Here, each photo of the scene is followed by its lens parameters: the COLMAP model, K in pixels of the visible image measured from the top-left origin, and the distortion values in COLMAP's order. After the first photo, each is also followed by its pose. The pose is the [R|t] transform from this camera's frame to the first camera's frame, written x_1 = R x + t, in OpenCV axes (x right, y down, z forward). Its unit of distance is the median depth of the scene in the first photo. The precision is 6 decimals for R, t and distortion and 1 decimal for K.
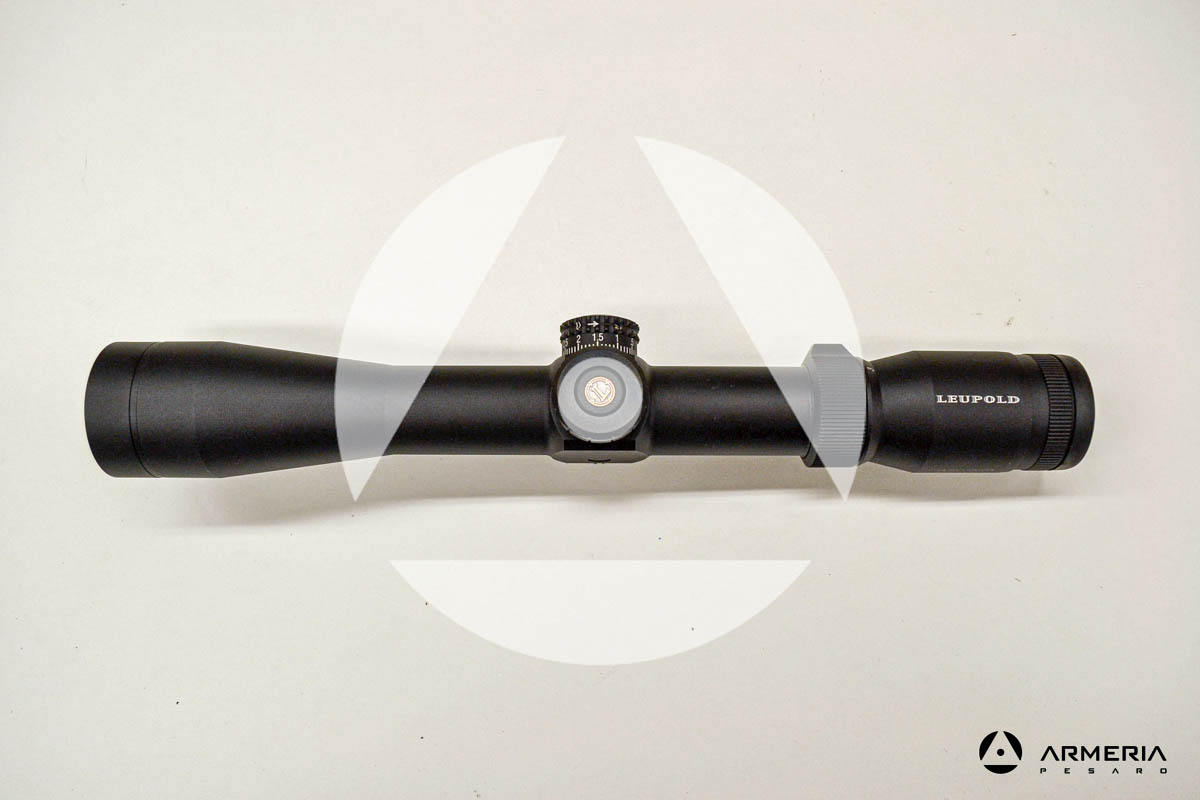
lens RADIAL K [[930.7, 0, 602.5], [0, 930.7, 403.7], [0, 0, 1]] dist [-0.012404, 0.003841]
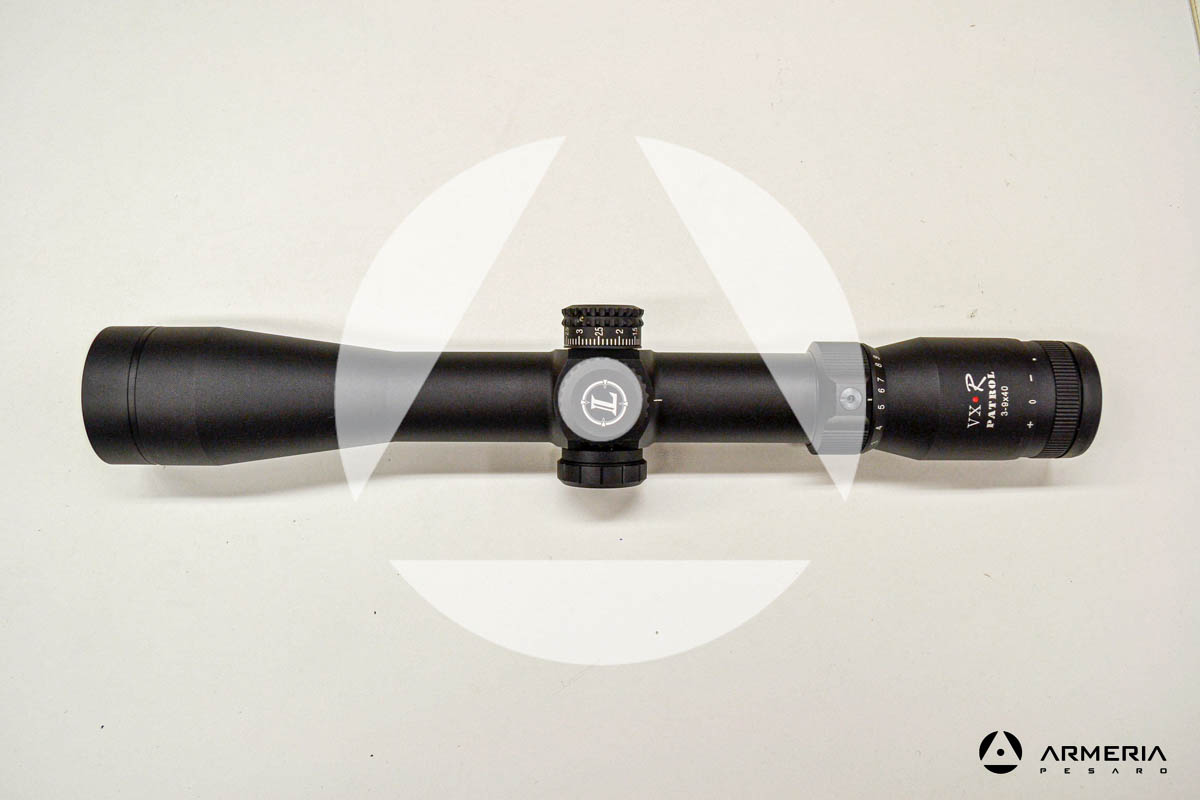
lens RADIAL K [[1069.0, 0, 601.6], [0, 1069.0, 394.2], [0, 0, 1]] dist [0.169336, 0.000562]
pose [[0.999879, 0.002493, -0.015381, 0.015298], [-0.002472, 0.999996, 0.001364, 0.003423], [0.015384, -0.001325, 0.999881, -0.165532]]
